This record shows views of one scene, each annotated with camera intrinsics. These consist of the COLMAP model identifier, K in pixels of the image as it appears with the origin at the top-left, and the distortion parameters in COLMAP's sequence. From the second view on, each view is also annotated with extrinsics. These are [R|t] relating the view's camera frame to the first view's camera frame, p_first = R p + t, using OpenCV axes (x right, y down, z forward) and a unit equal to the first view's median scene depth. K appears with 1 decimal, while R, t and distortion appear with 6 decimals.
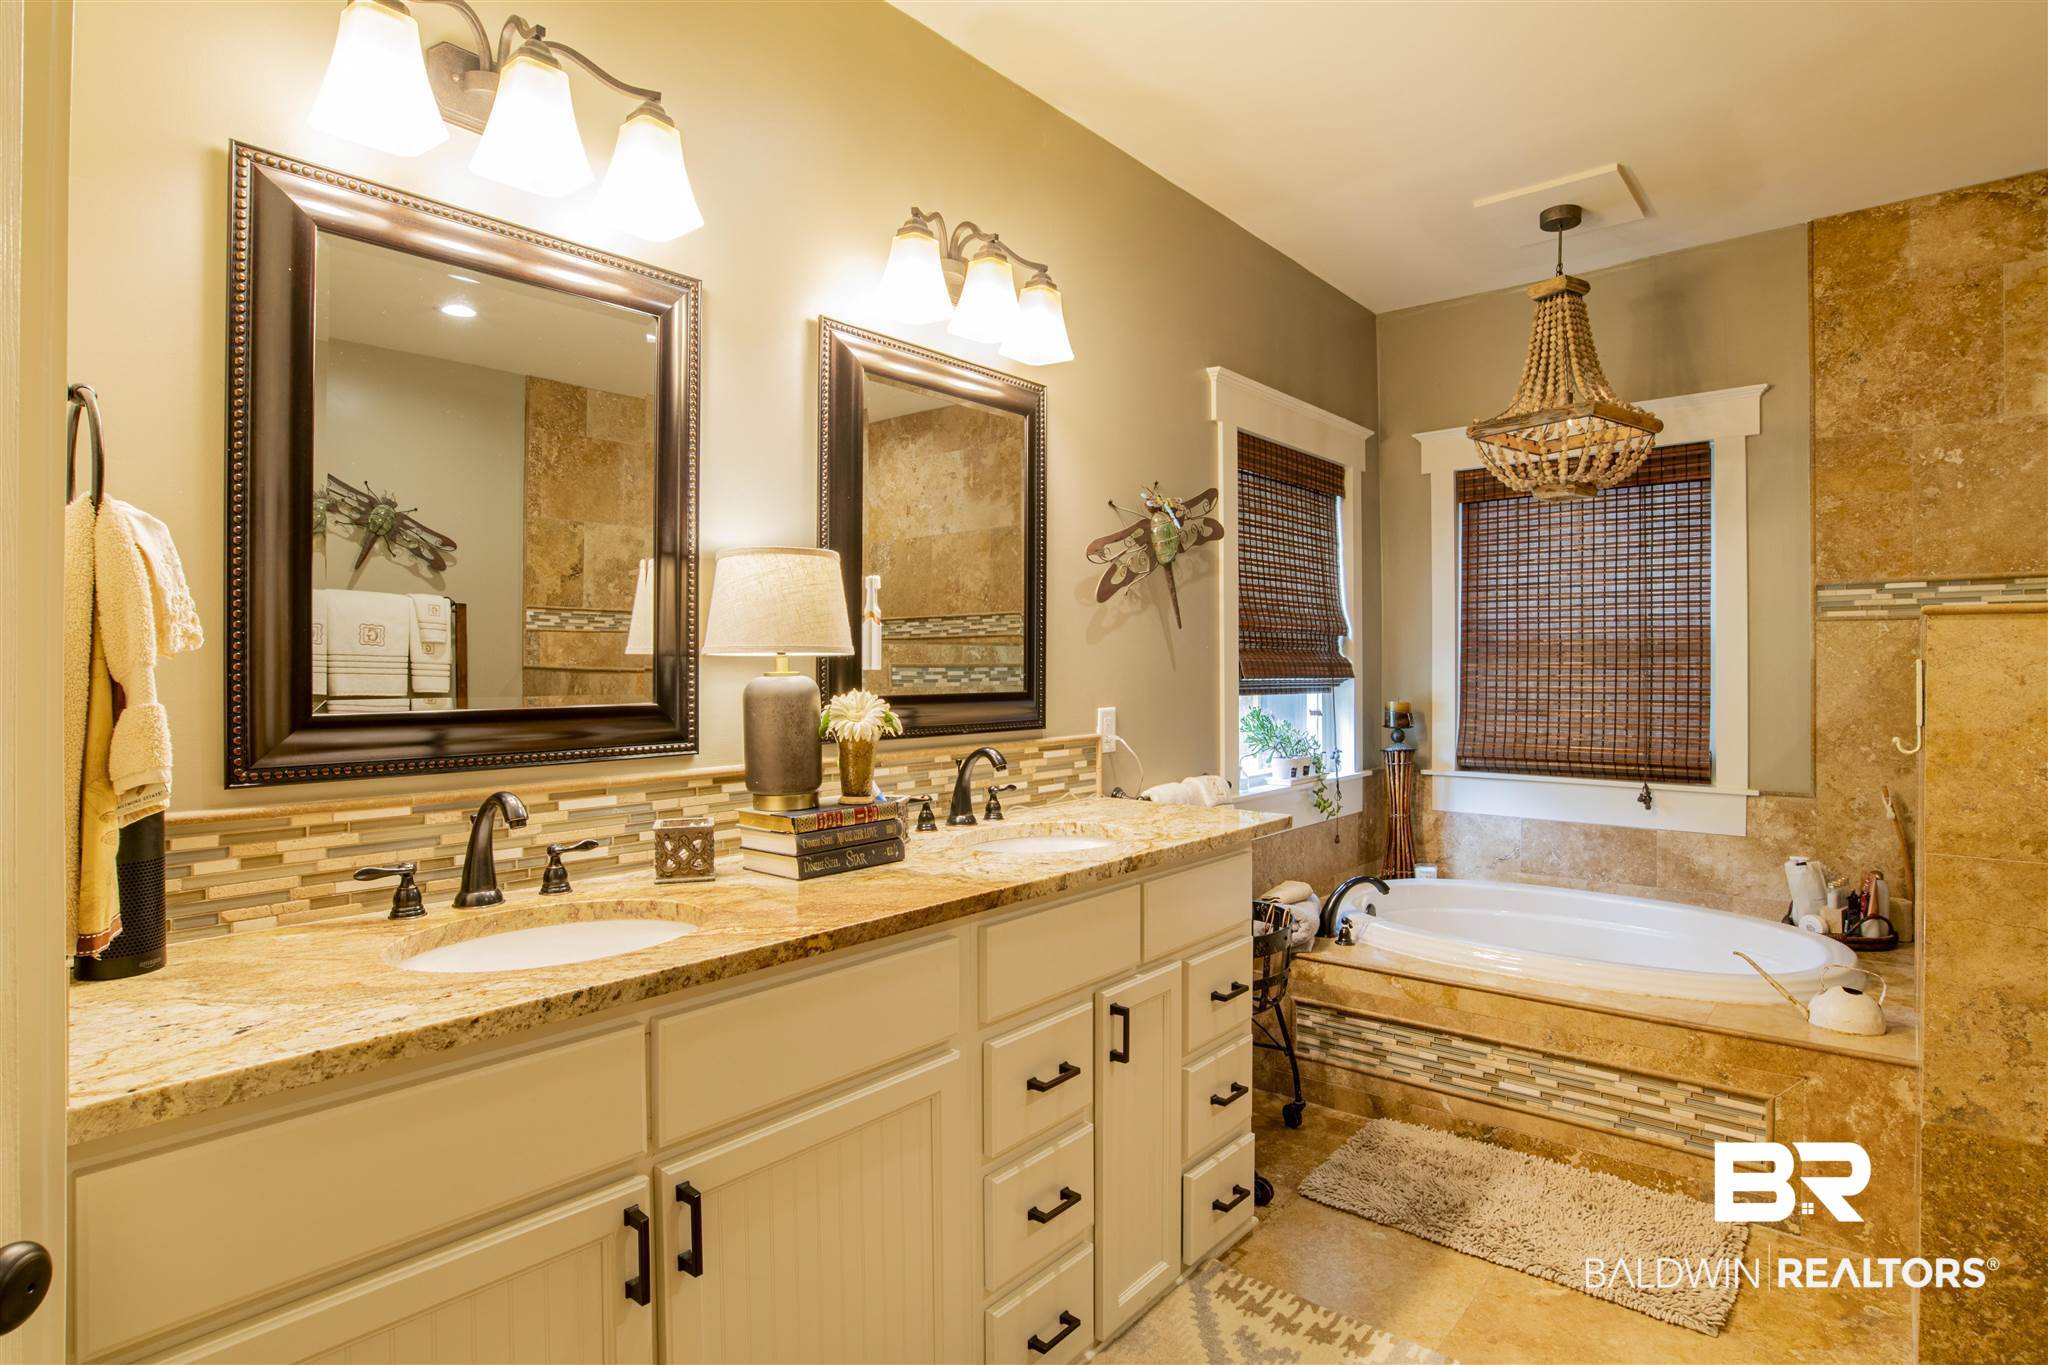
lens RADIAL K [[1042.3, 0, 1028.8], [0, 1042.3, 668.6], [0, 0, 1]] dist [-0.059120, 0.020492]
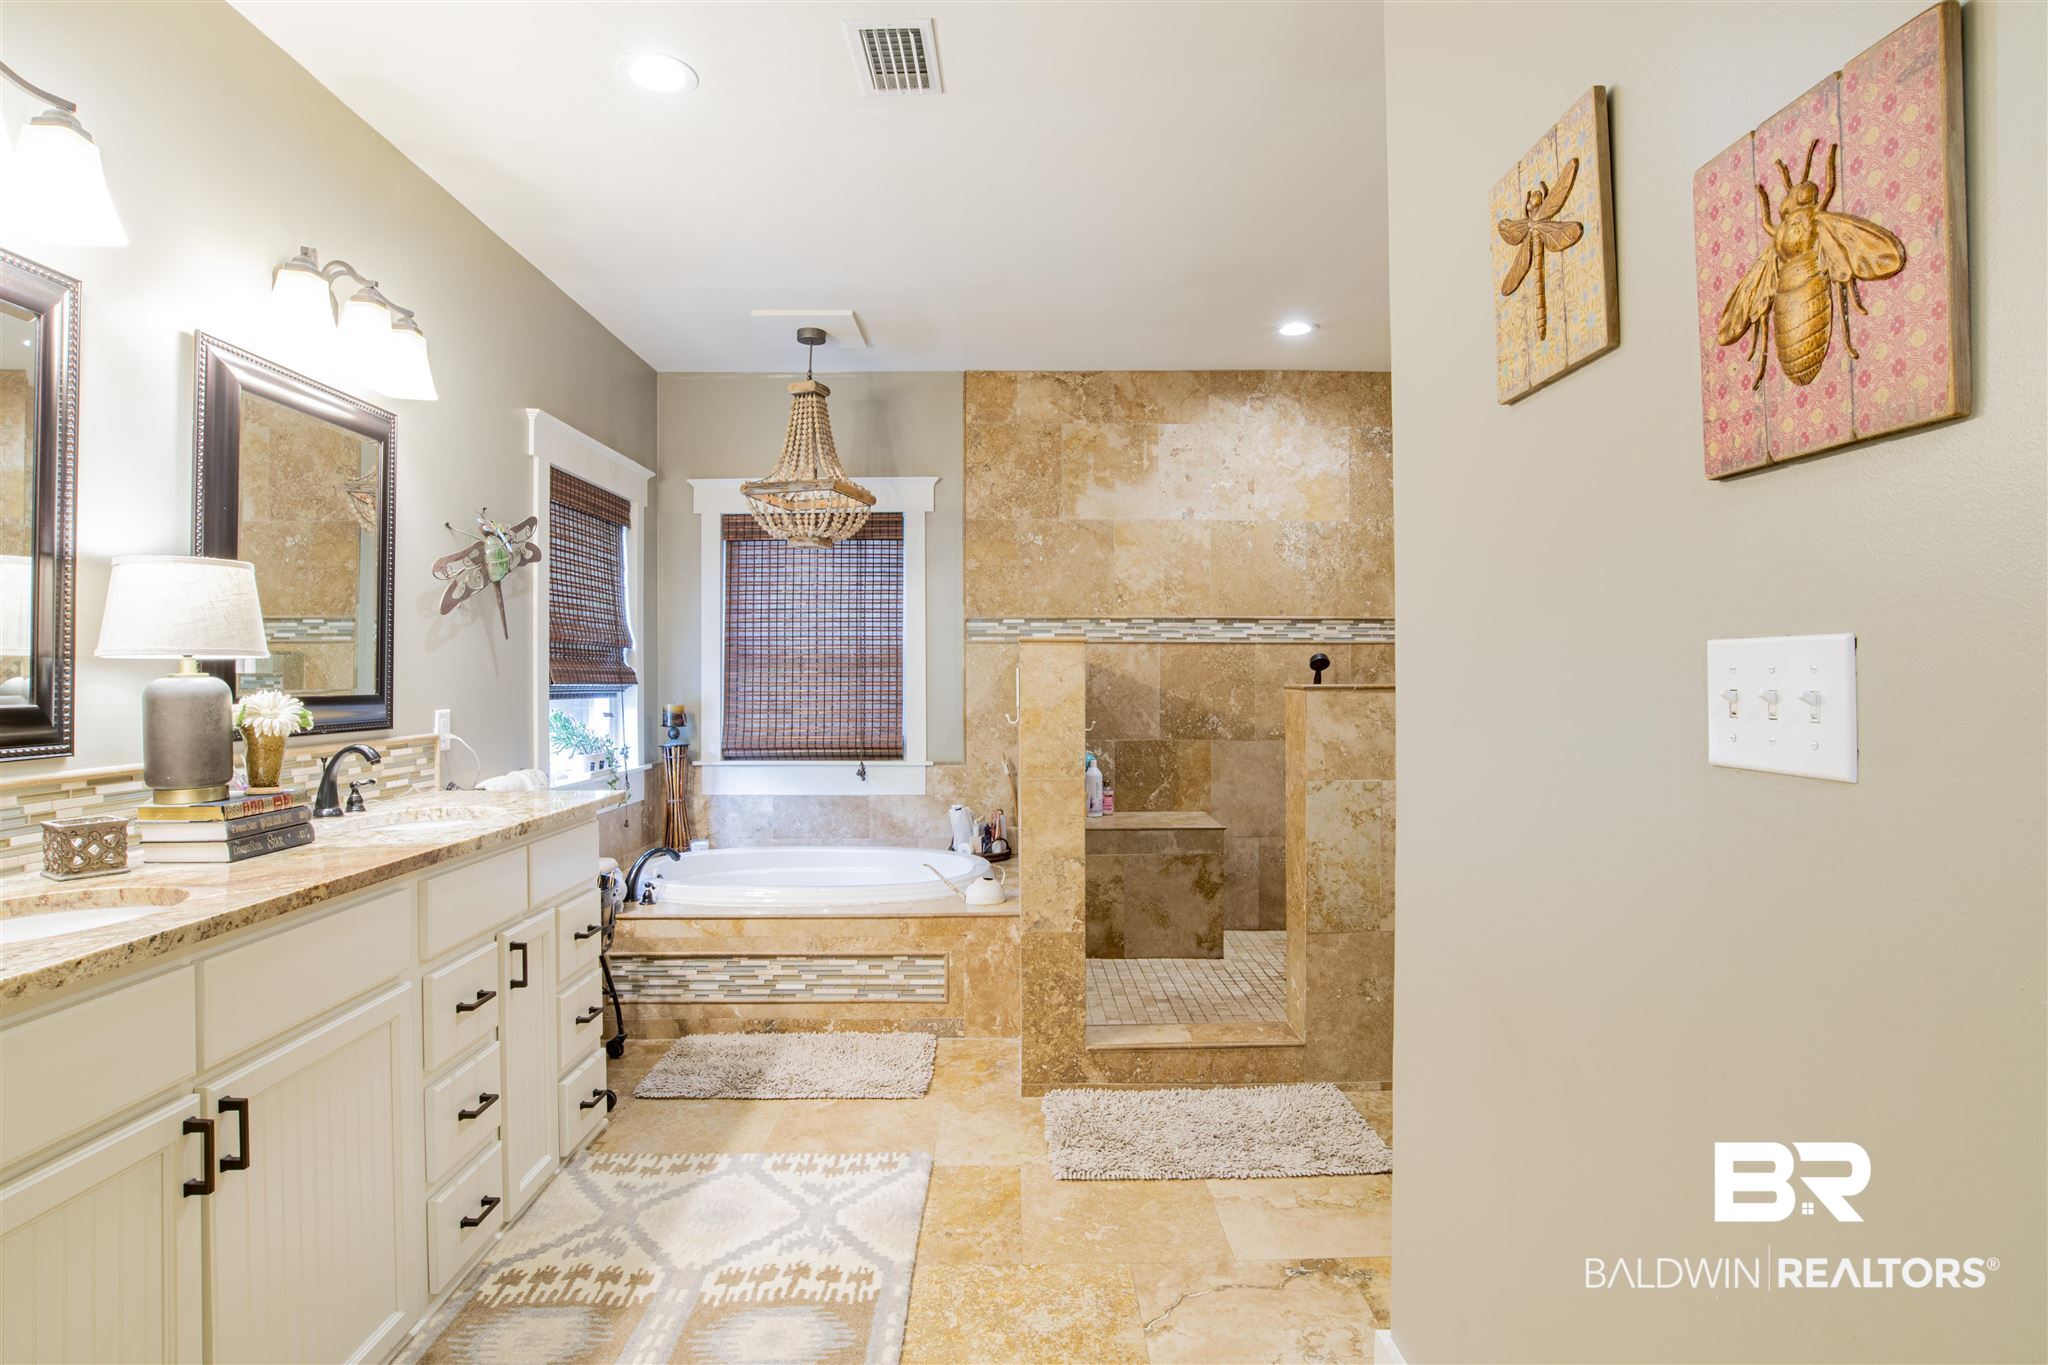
lens RADIAL K [[1042.3, 0, 1037.2], [0, 1042.3, 670.8], [0, 0, 1]] dist [-0.059120, 0.020492]
pose [[0.742840, 0.003616, 0.669460, -0.185905], [0.003393, 0.999952, -0.009167, 0.008335], [-0.669461, 0.009081, 0.742792, -0.226889]]
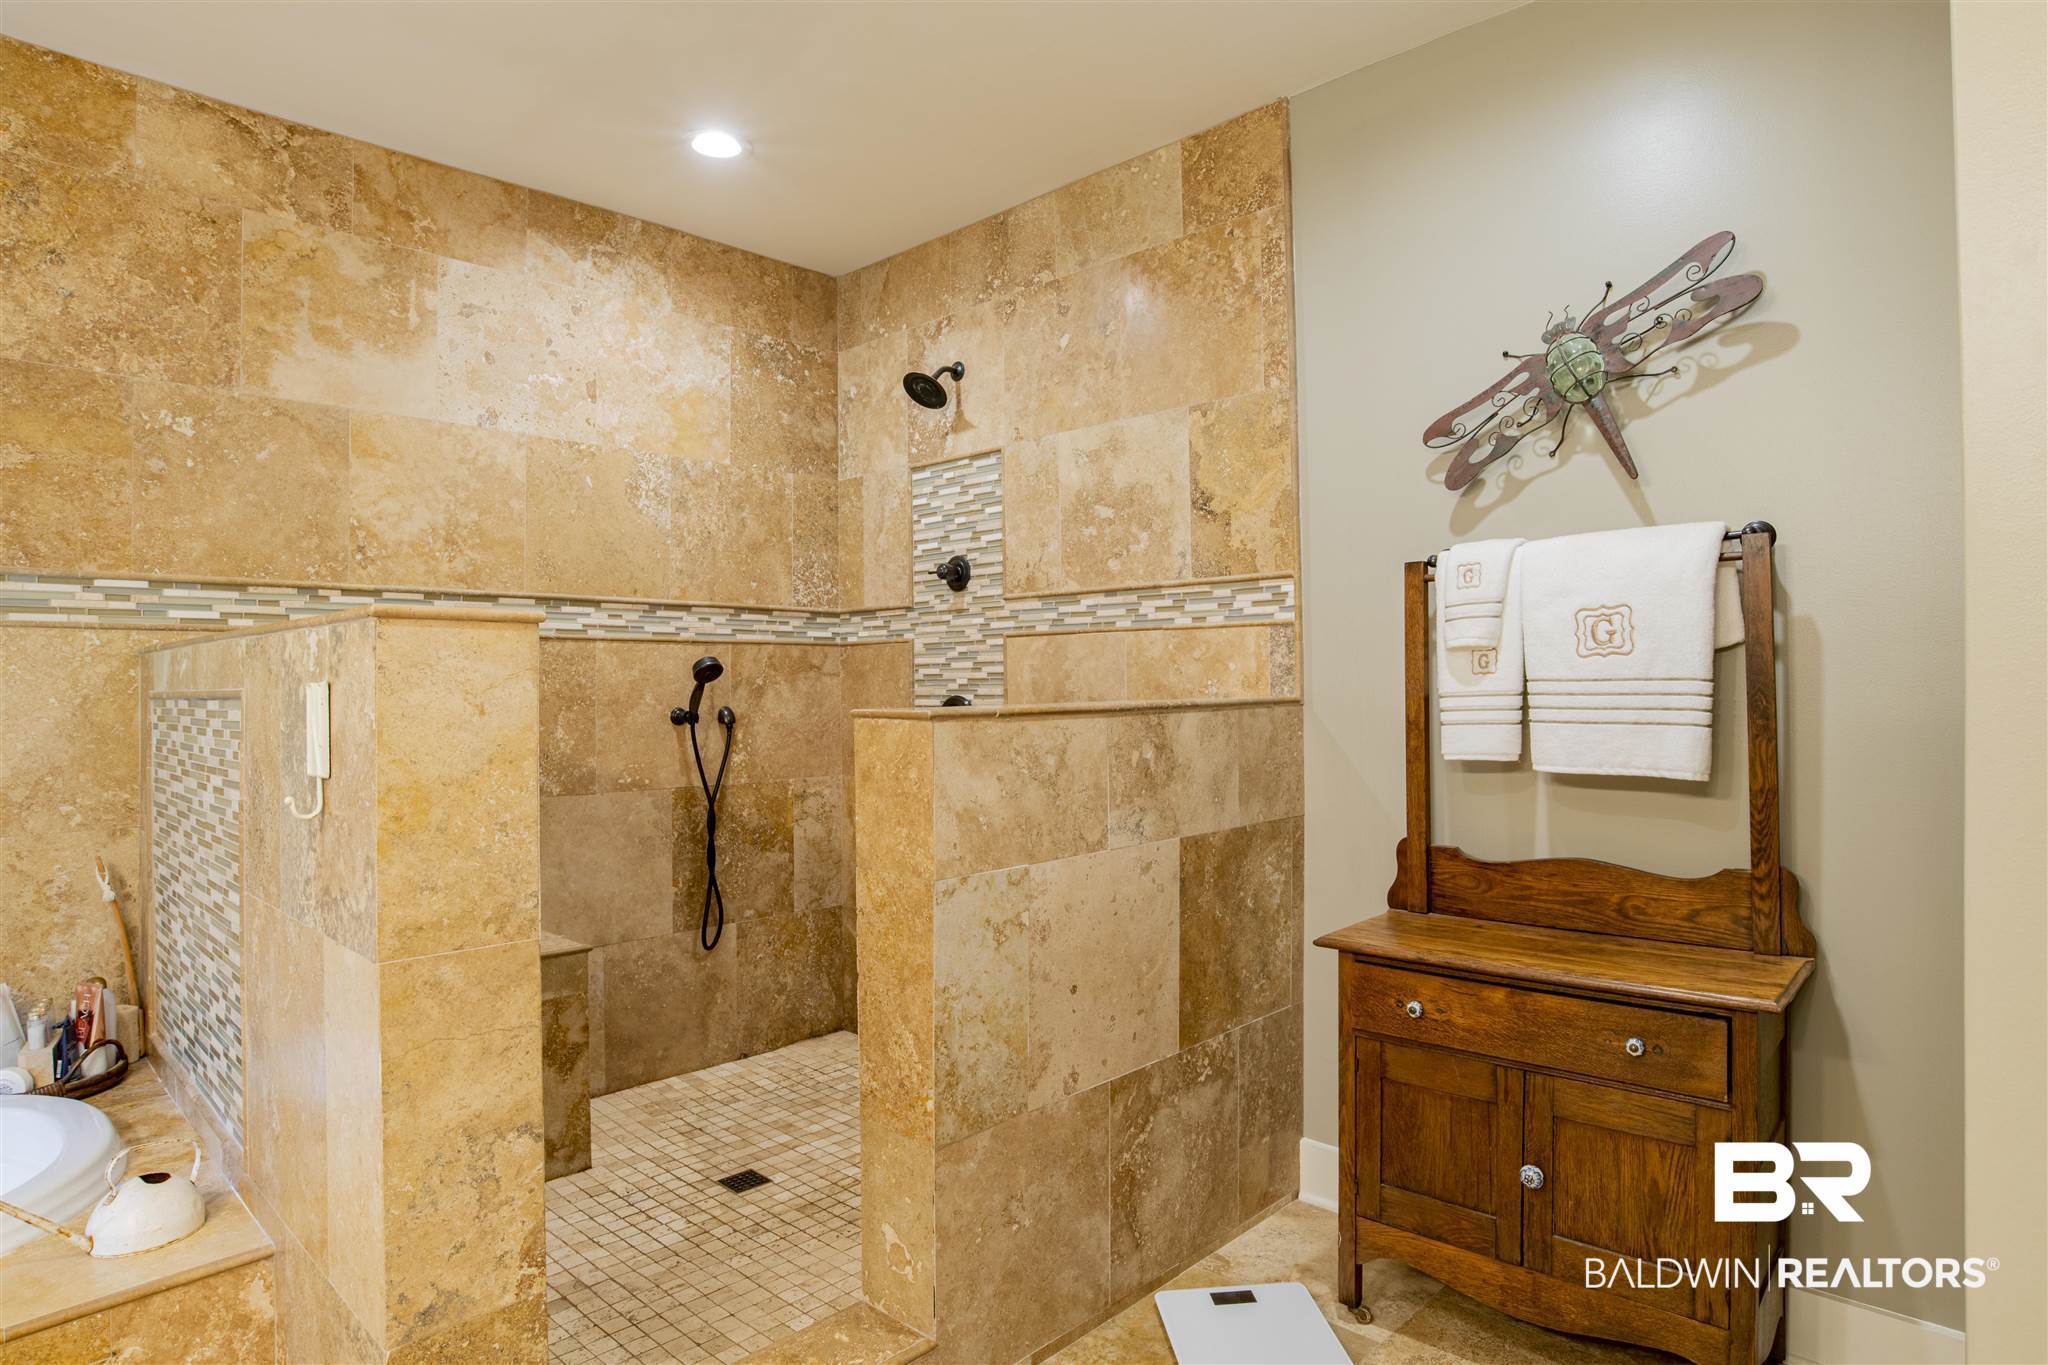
lens RADIAL K [[1148.3, 0, 1038.8], [0, 1148.3, 669.0], [0, 0, 1]] dist [-0.049223, 0.020069]
pose [[0.054834, 0.011045, 0.998434, 0.089834], [0.010815, 0.999874, -0.011655, -0.002698], [-0.998437, 0.011437, 0.054707, 0.317435]]
